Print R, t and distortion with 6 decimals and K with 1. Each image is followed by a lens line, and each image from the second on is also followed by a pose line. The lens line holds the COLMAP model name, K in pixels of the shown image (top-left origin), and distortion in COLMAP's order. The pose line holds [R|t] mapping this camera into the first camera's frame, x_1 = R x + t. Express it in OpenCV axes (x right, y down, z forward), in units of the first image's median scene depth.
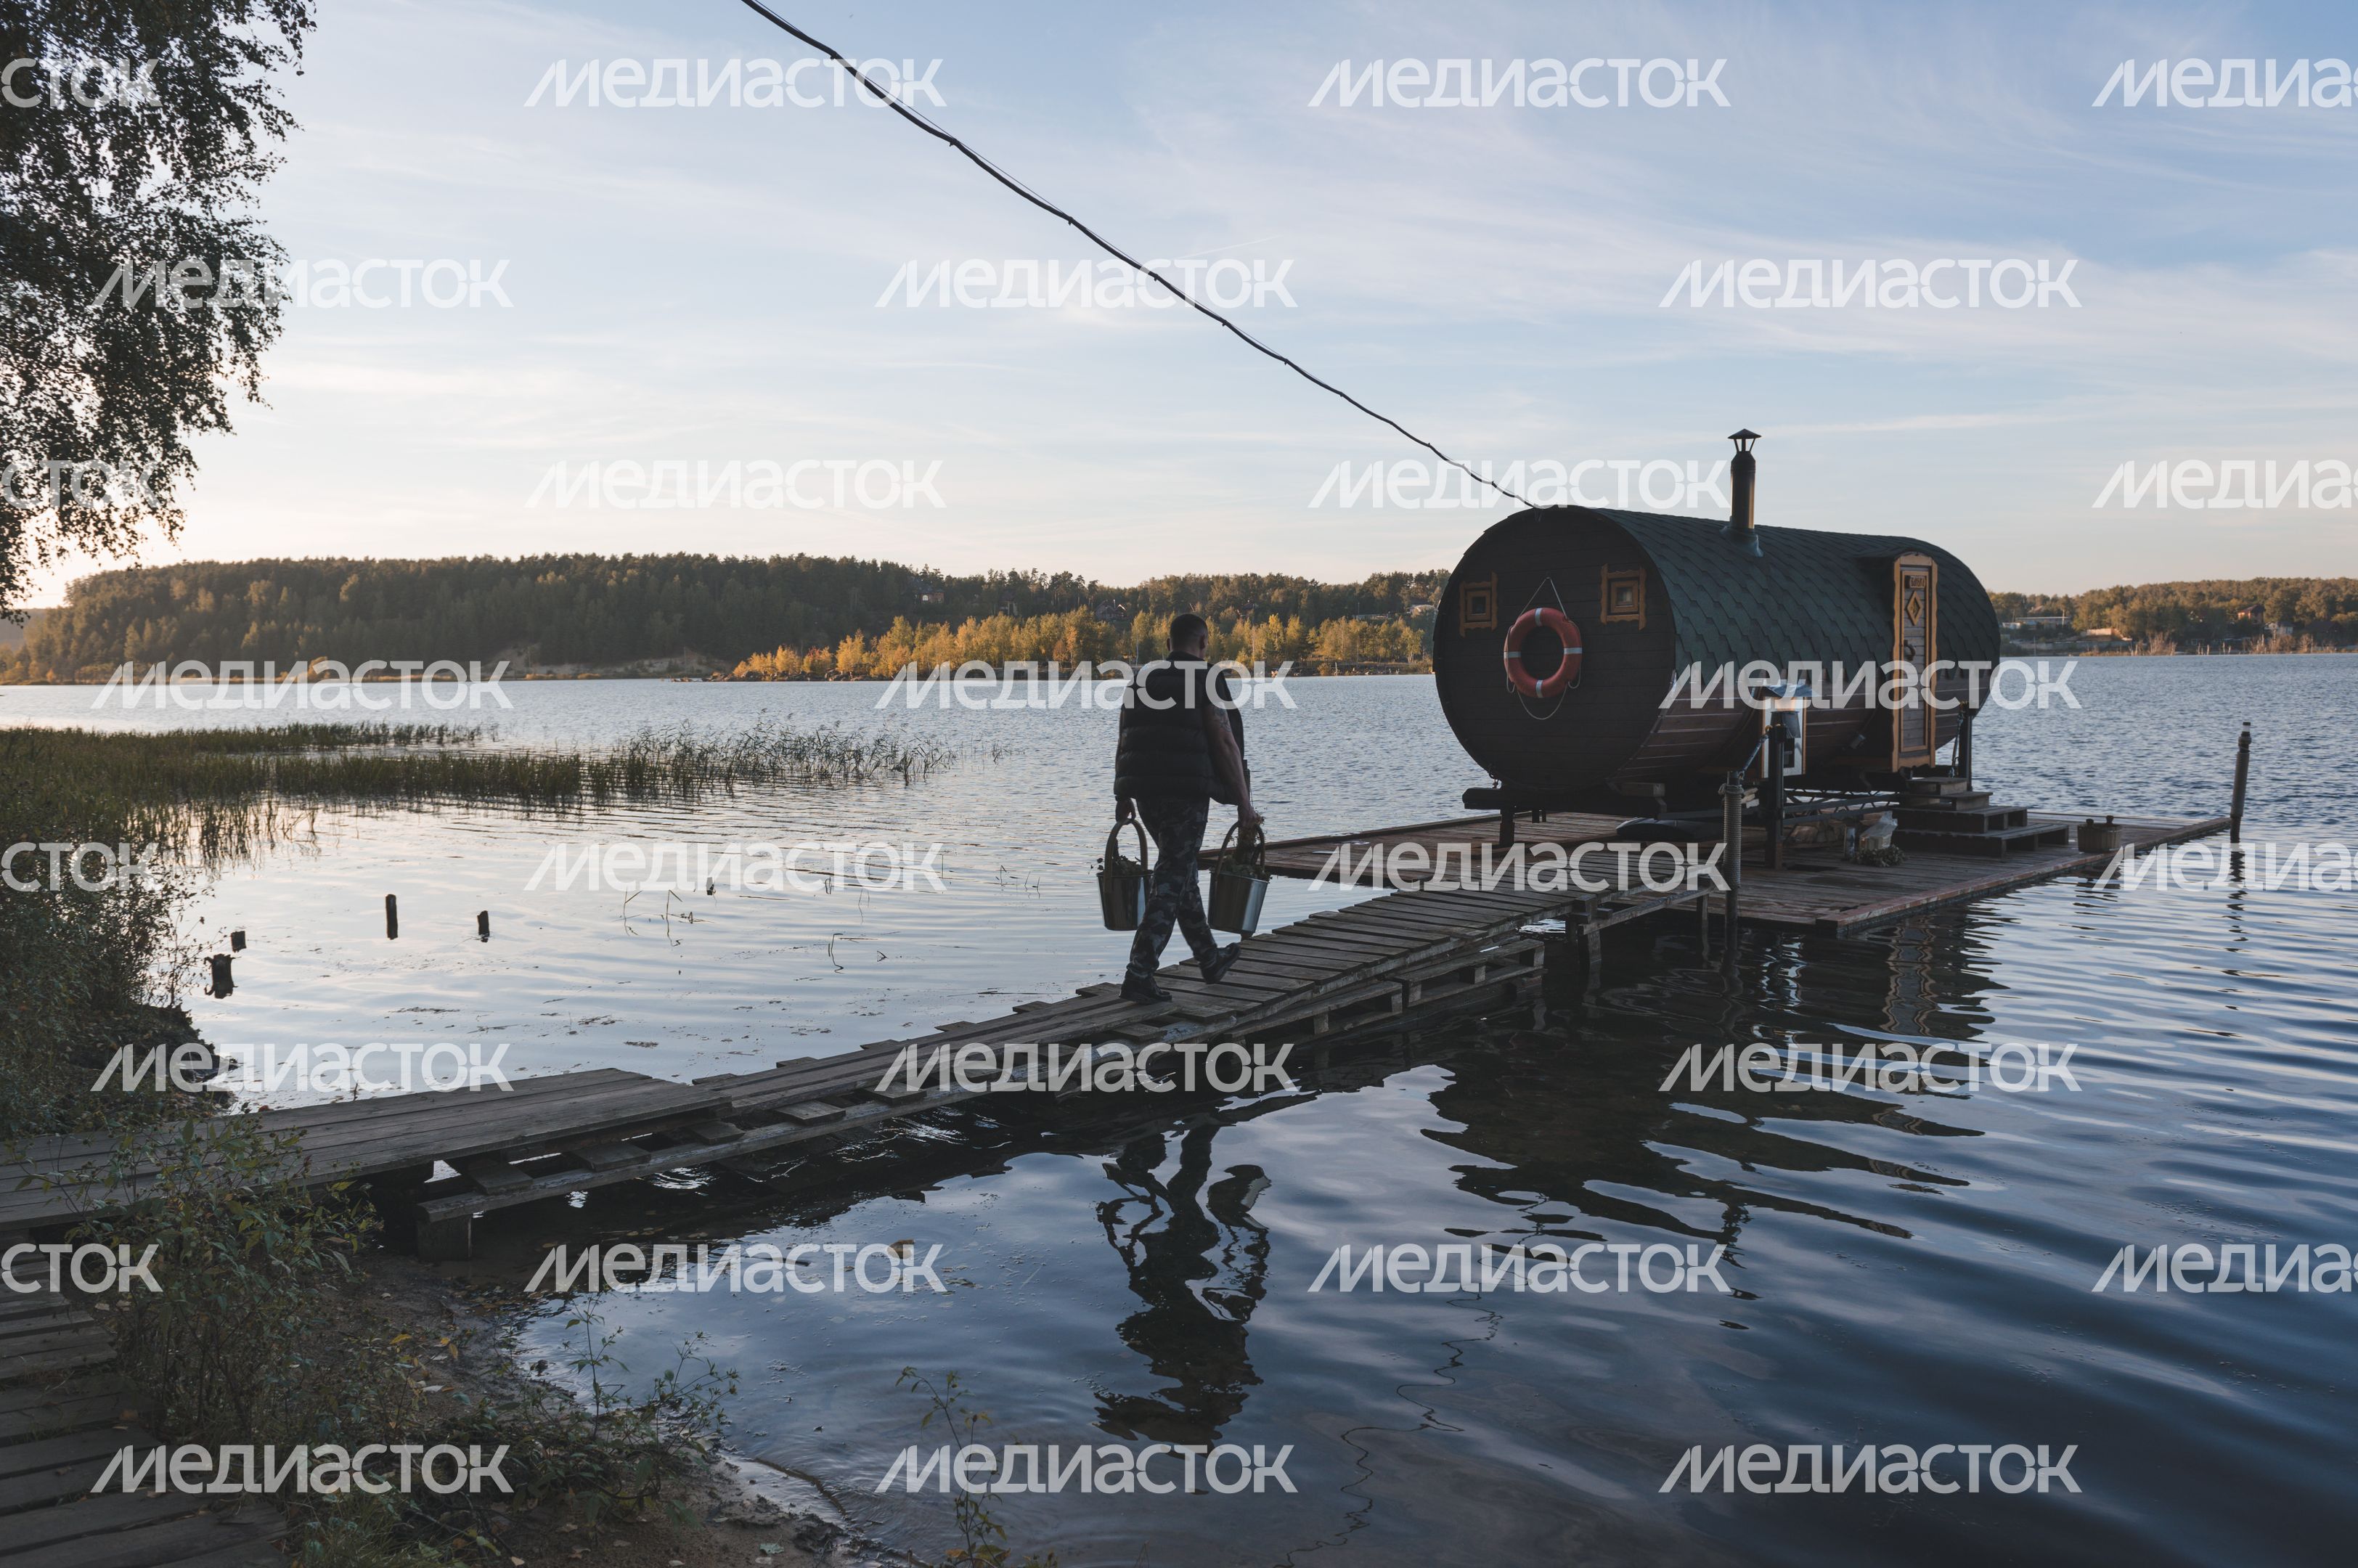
lens RADIAL K [[1652.5, 0, 1179.8], [0, 1652.5, 789.7], [0, 0, 1]] dist [0.002134, -0.002435]
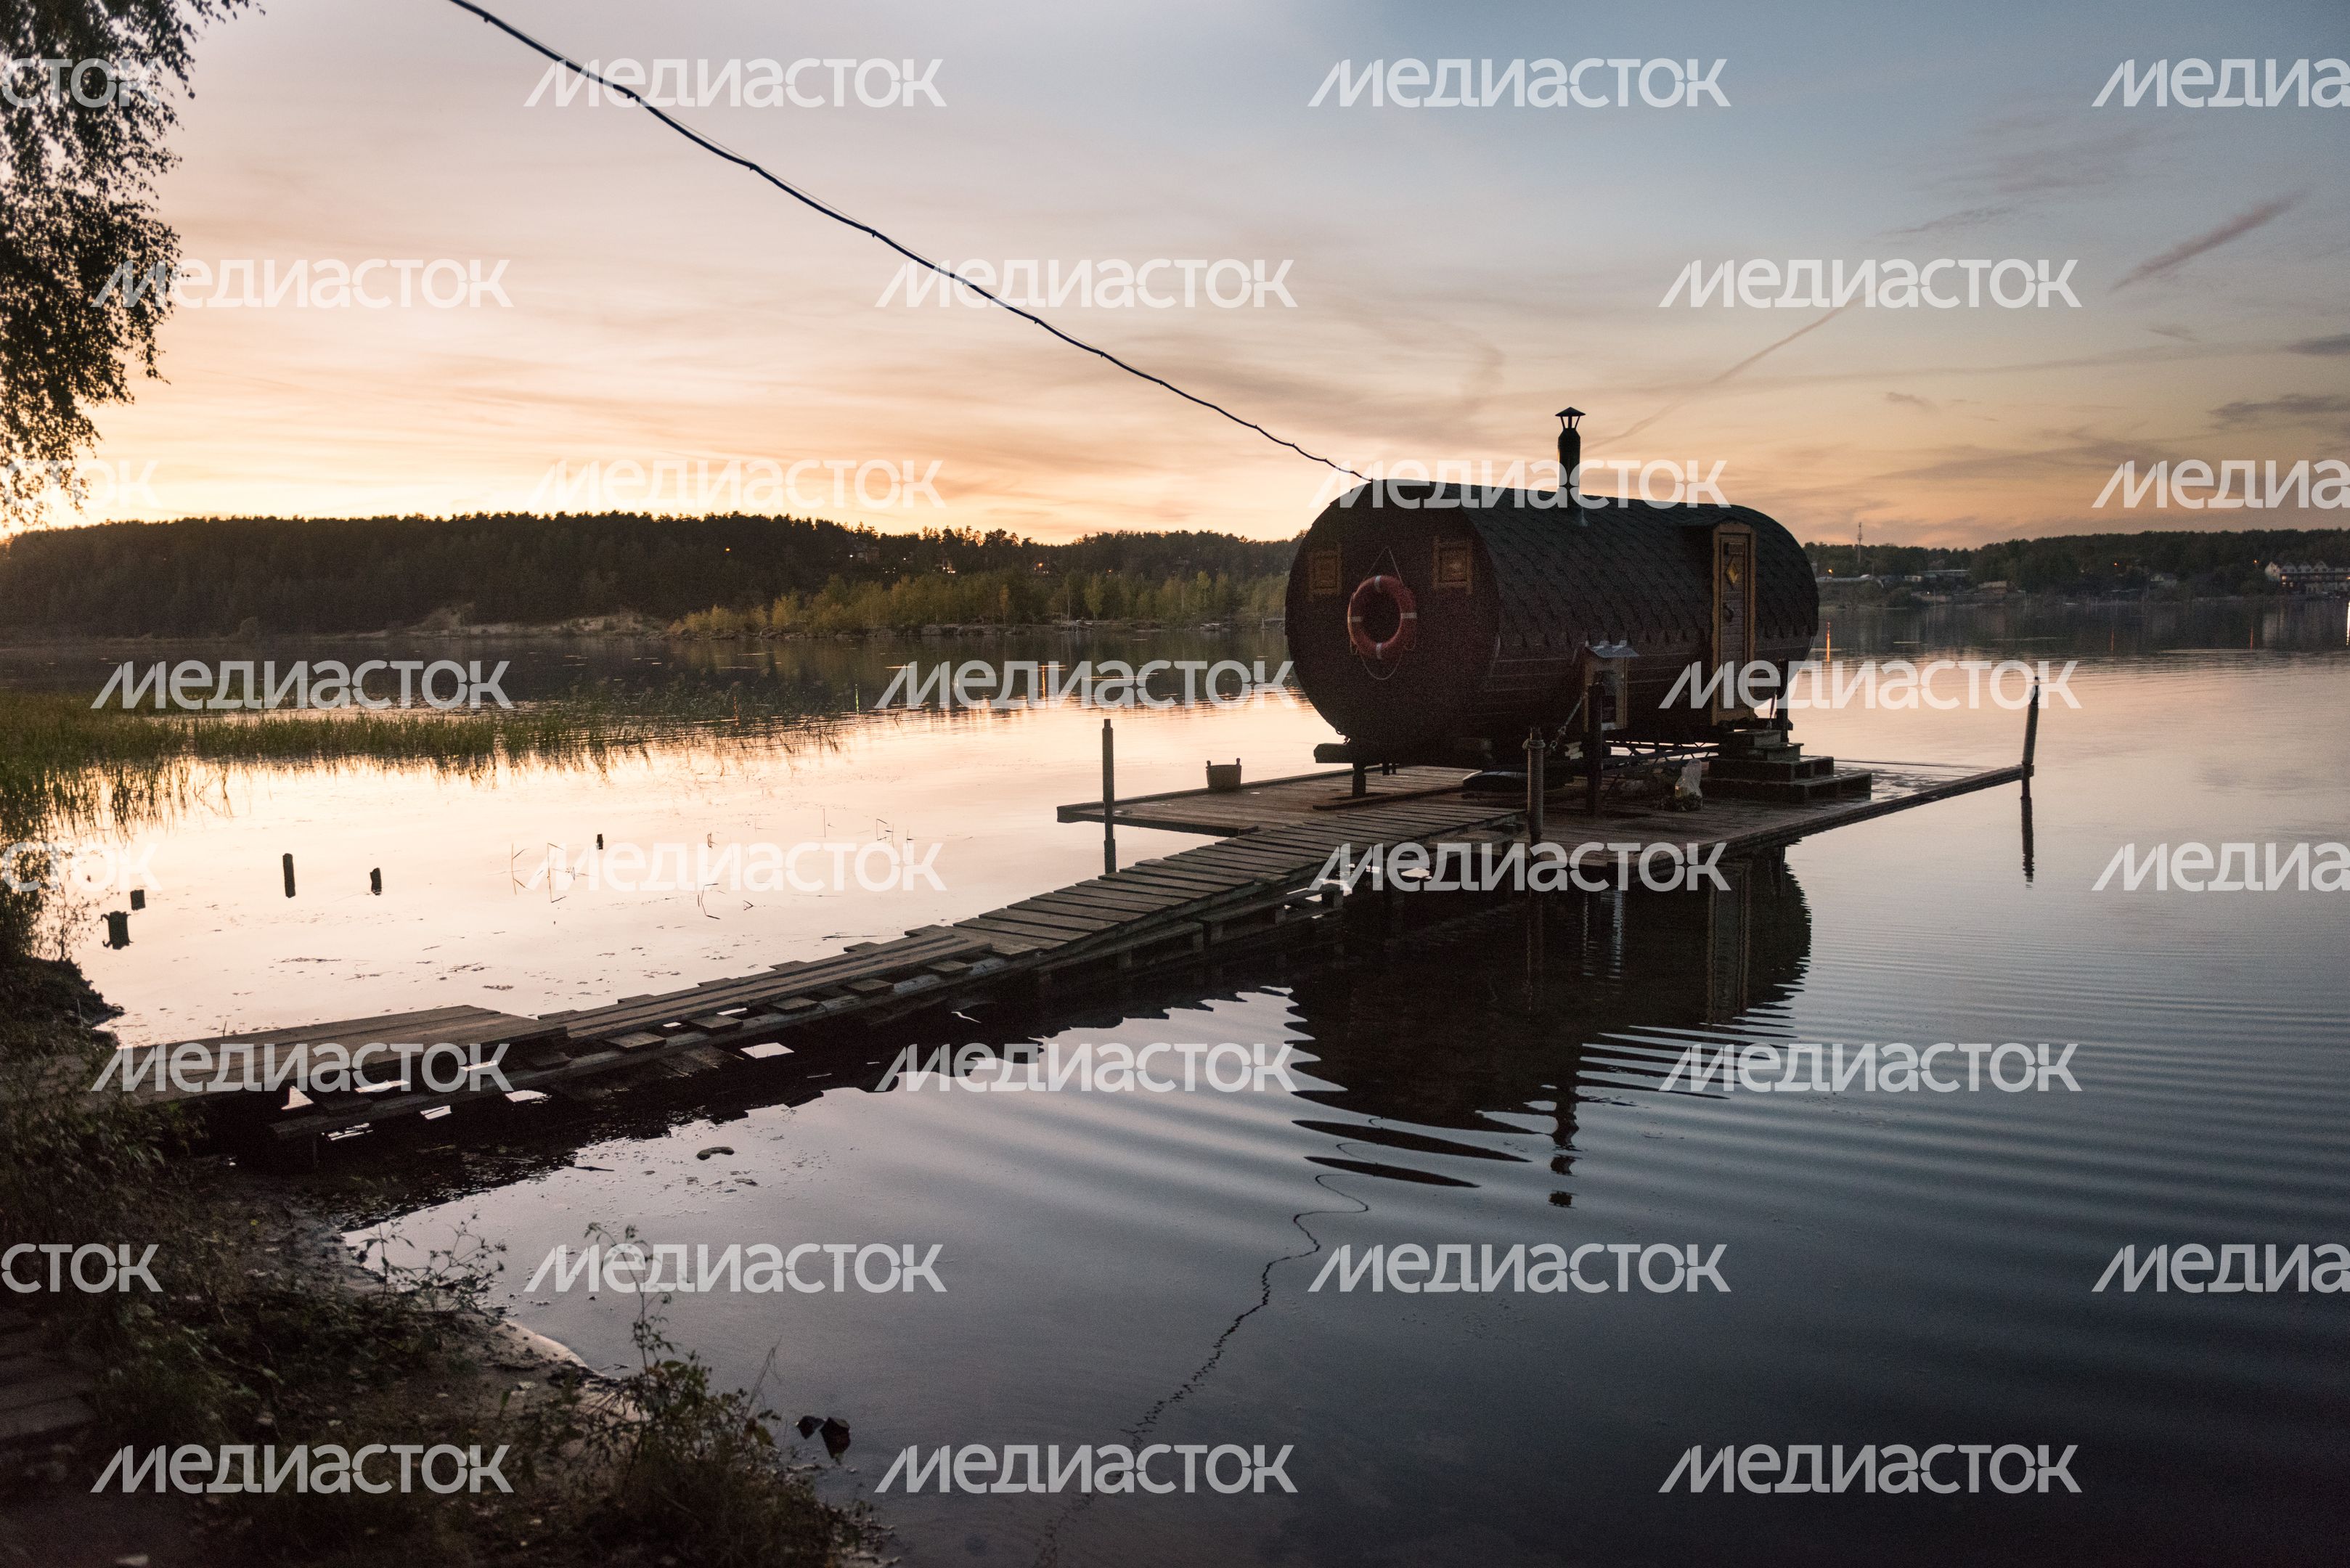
lens RADIAL K [[1615.4, 0, 1181.5], [0, 1615.4, 791.5], [0, 0, 1]] dist [0.004574, -0.003289]
pose [[0.999137, -0.009238, 0.040505, 0.028116], [0.008009, 0.999505, 0.030414, -0.001637], [-0.040766, -0.030064, 0.998716, -0.029181]]
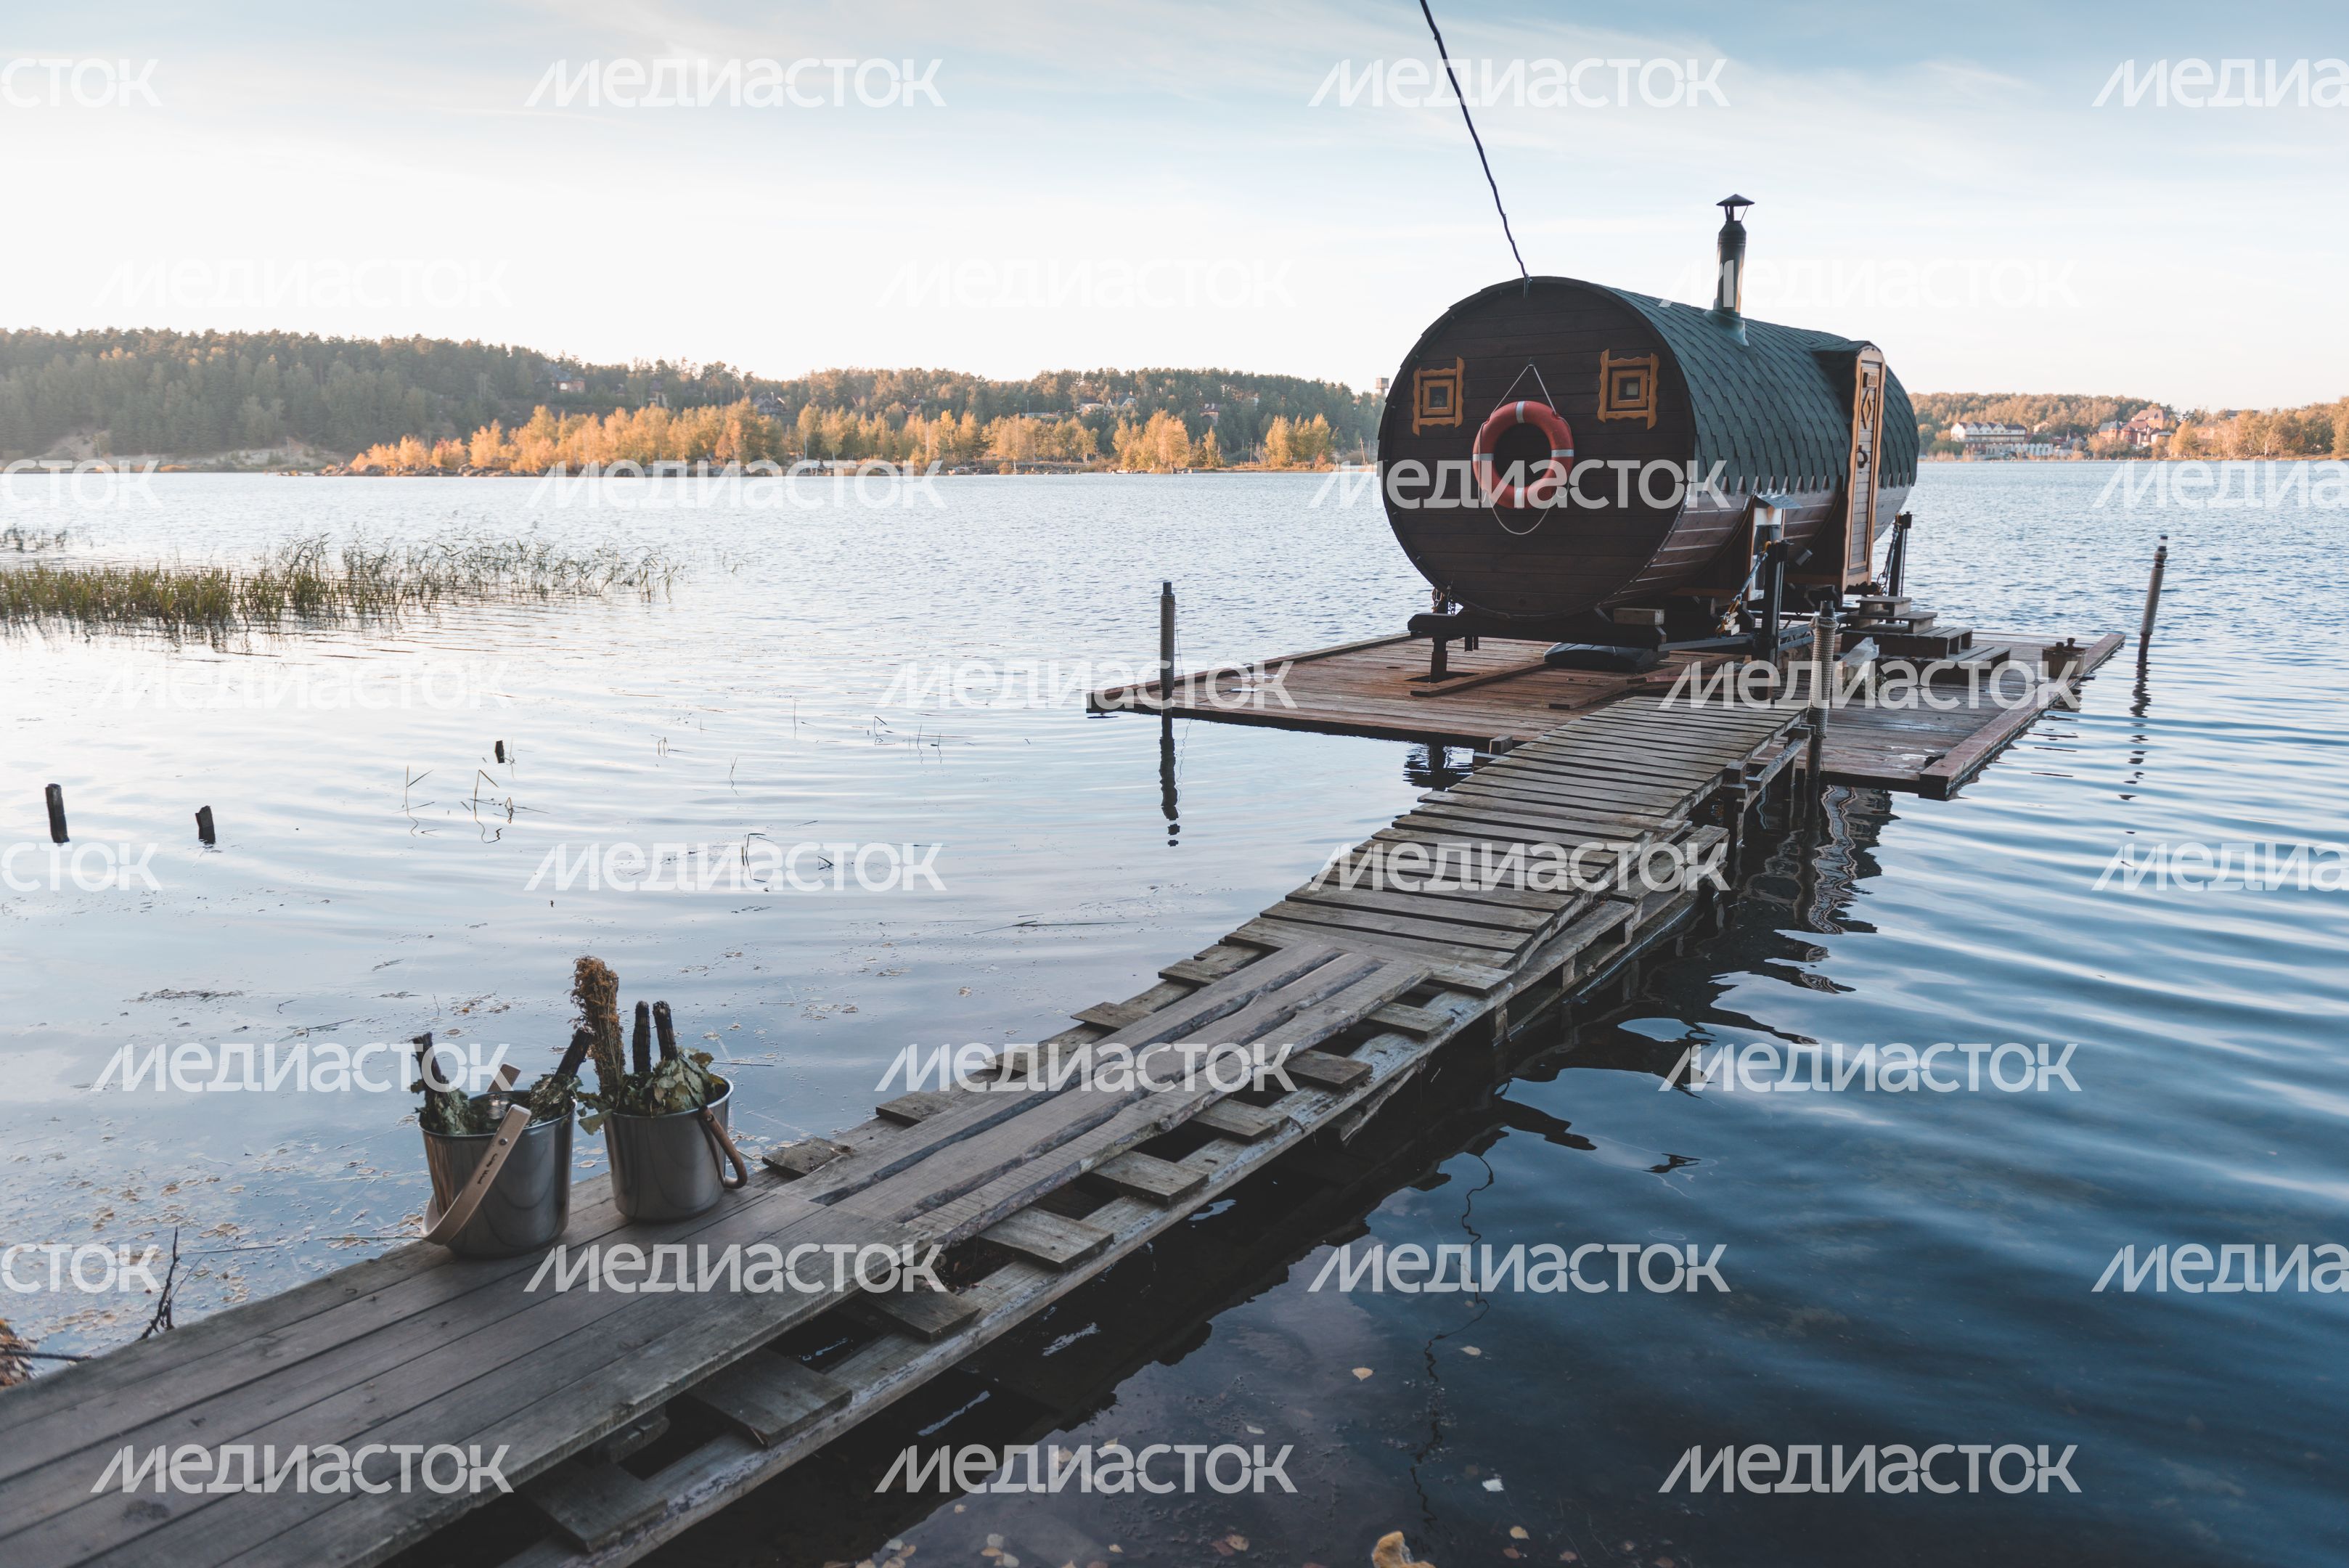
lens RADIAL K [[1639.5, 0, 1174.5], [0, 1639.5, 784.0], [0, 0, 1]] dist [0.004782, -0.002195]
pose [[0.980351, -0.028467, 0.195199, -0.077690], [0.005454, 0.993066, 0.117433, -0.009109], [-0.197188, -0.114061, 0.973708, 0.119151]]
